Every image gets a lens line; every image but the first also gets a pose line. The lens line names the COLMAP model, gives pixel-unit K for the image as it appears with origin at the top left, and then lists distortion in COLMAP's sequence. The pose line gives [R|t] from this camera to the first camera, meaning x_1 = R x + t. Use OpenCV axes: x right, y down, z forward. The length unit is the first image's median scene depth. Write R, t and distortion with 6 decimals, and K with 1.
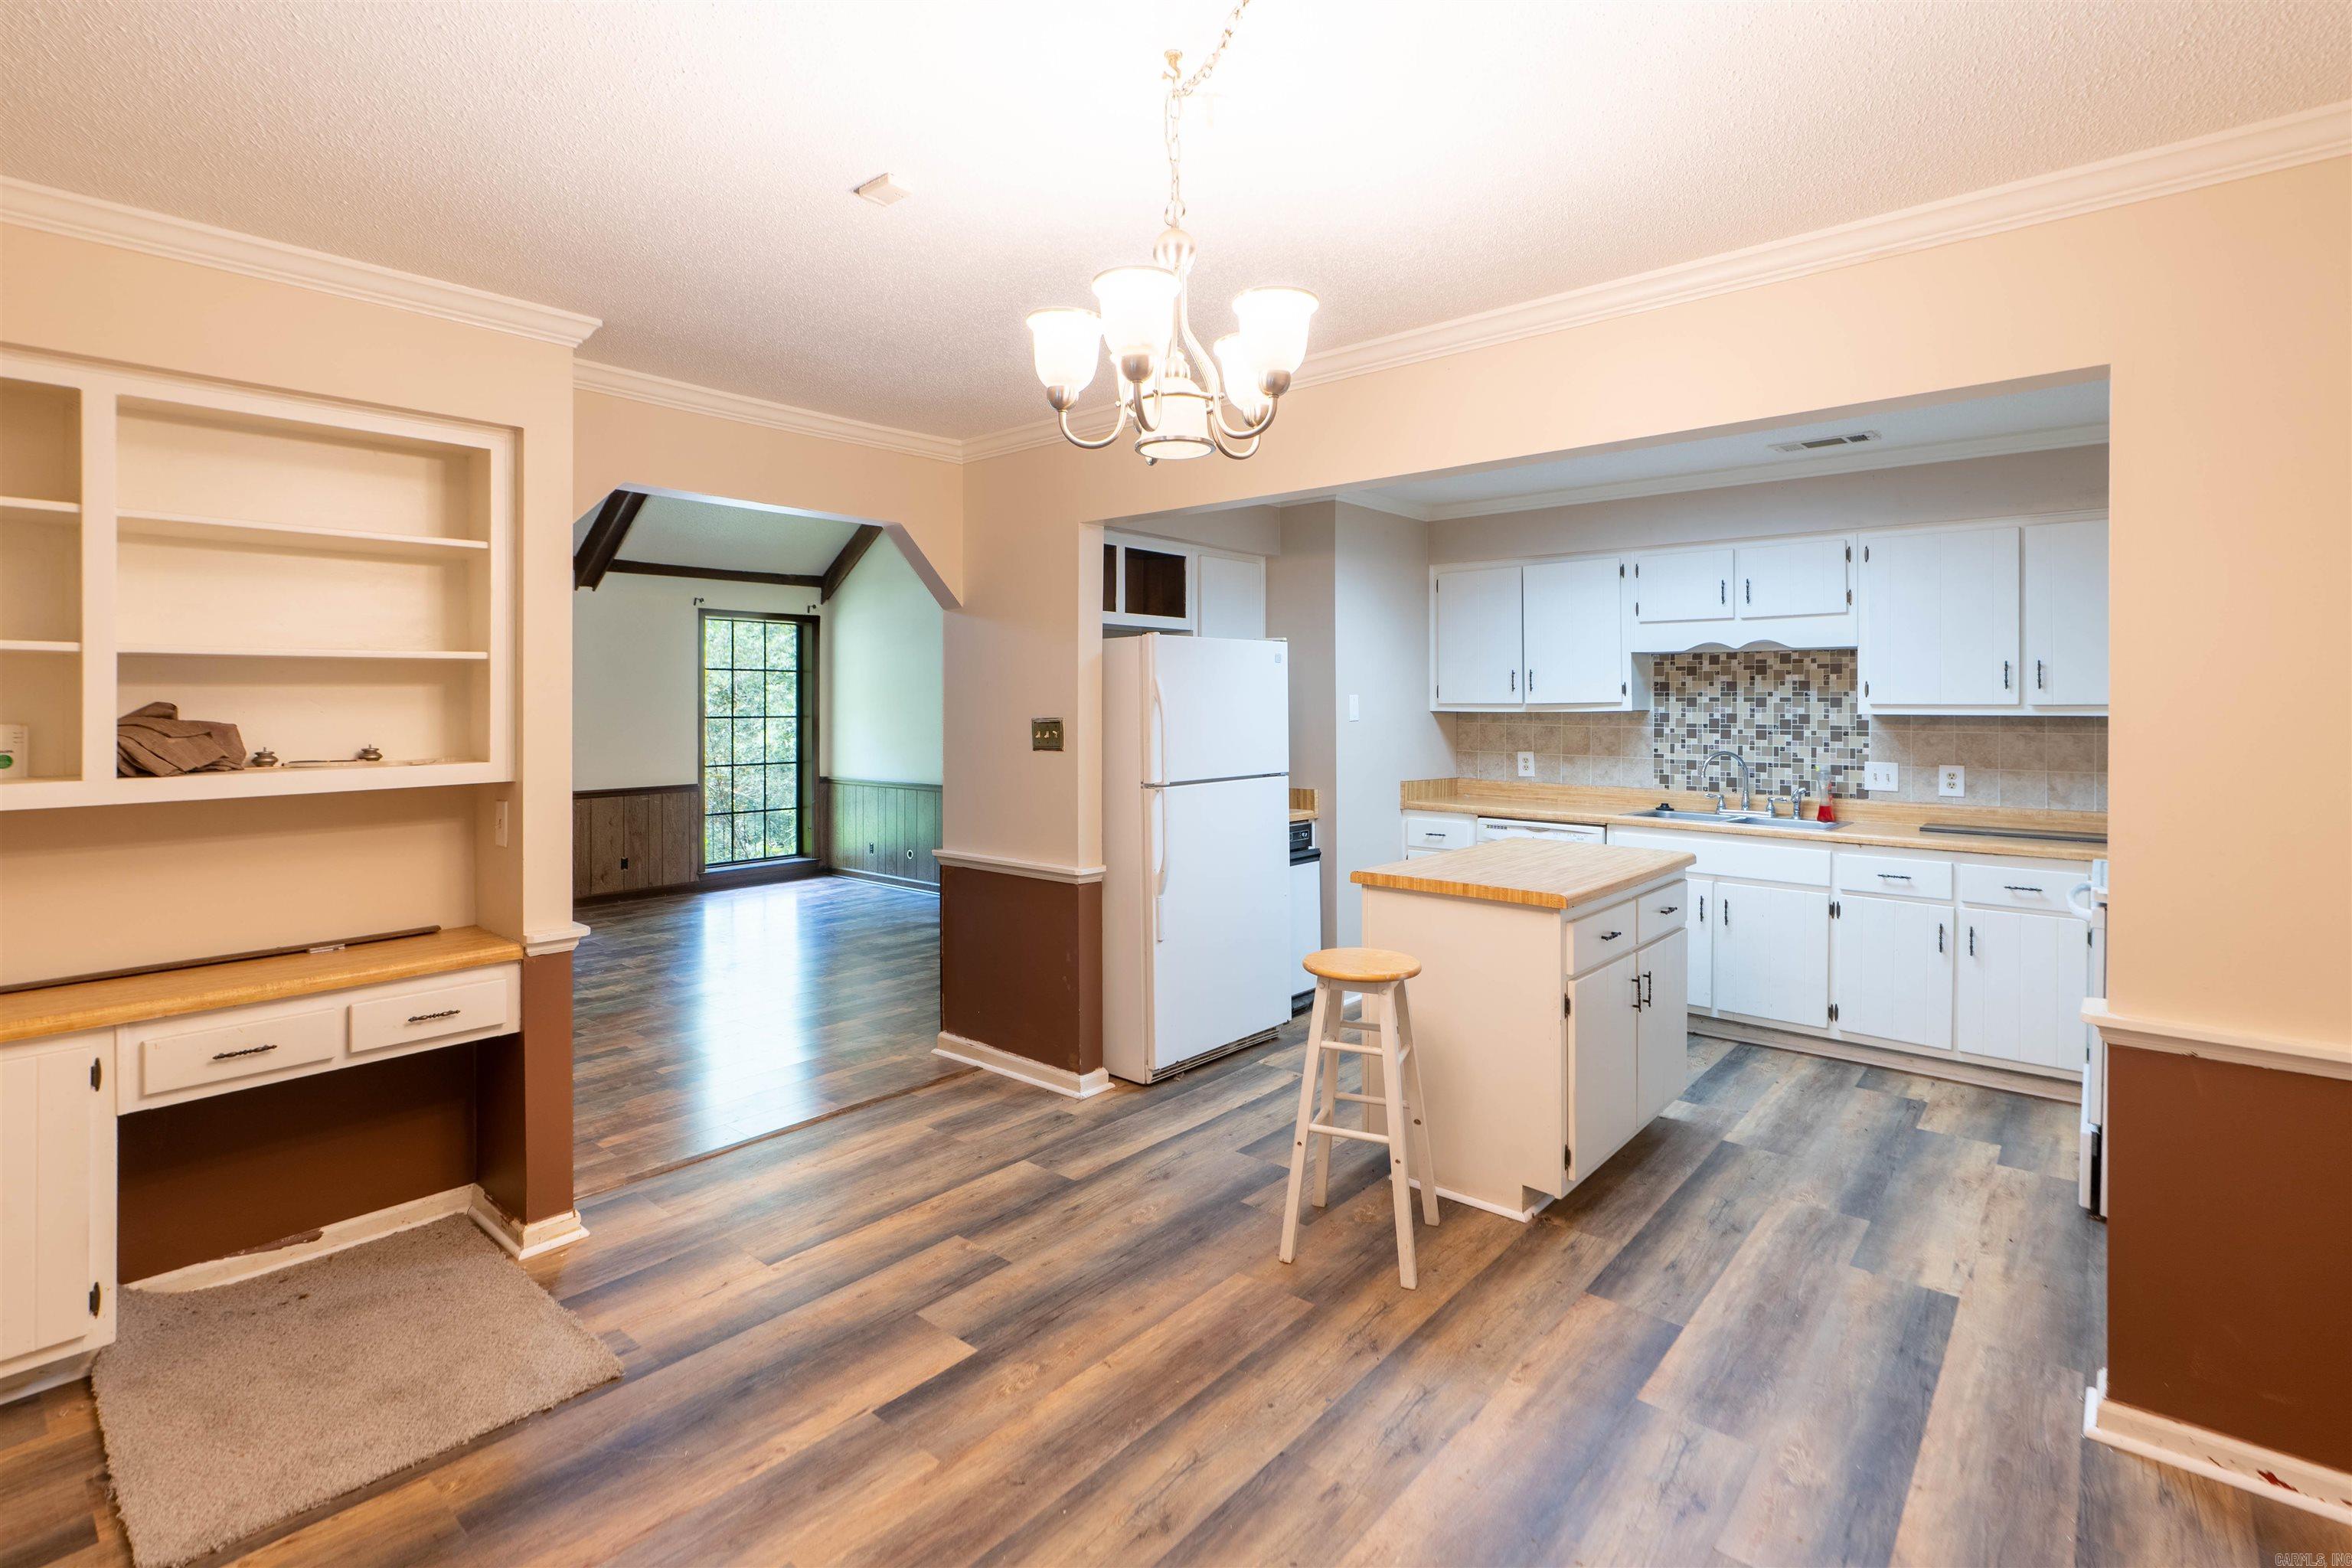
lens RADIAL K [[1108.0, 0, 1168.9], [0, 1108.0, 691.9], [0, 0, 1]] dist [-0.000341, 0.000715]
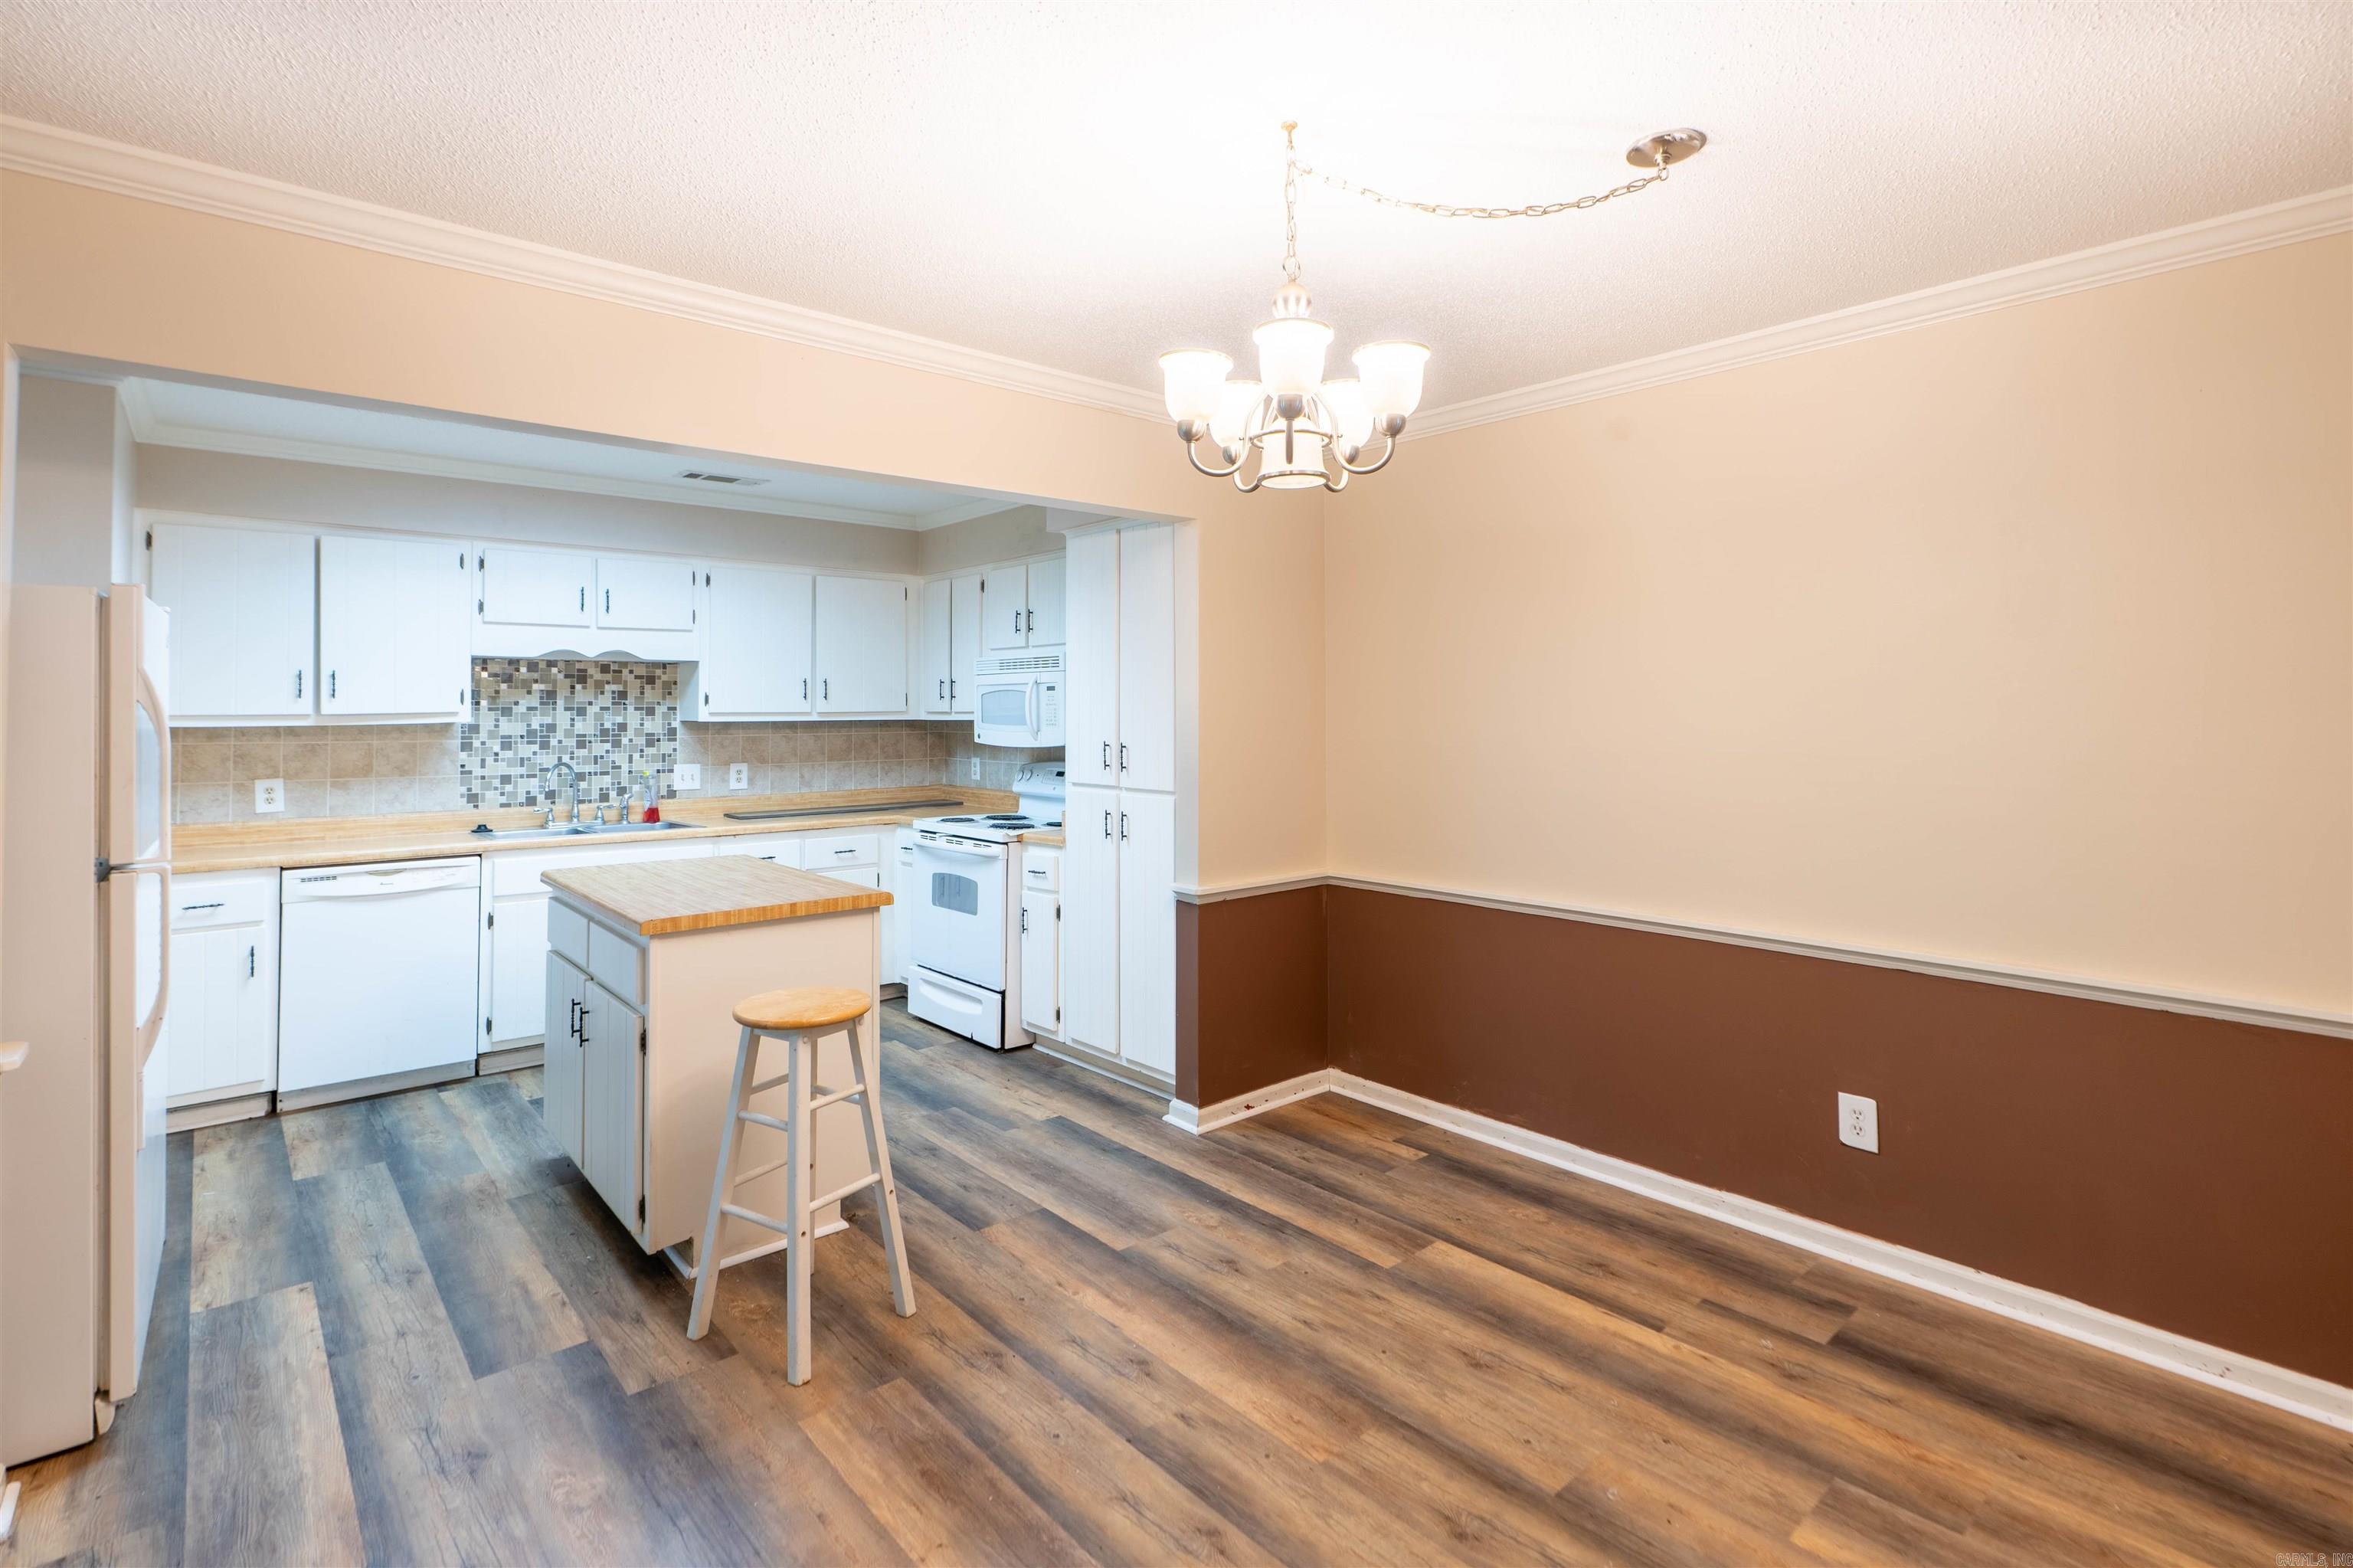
lens RADIAL K [[1108.5, 0, 1169.4], [0, 1108.5, 691.8], [0, 0, 1]] dist [-0.000341, 0.000715]
pose [[0.149938, 0.013905, 0.988598, -0.392209], [-0.004065, 0.999901, -0.013447, 0.003190], [-0.988687, -0.002002, 0.149980, 0.346271]]
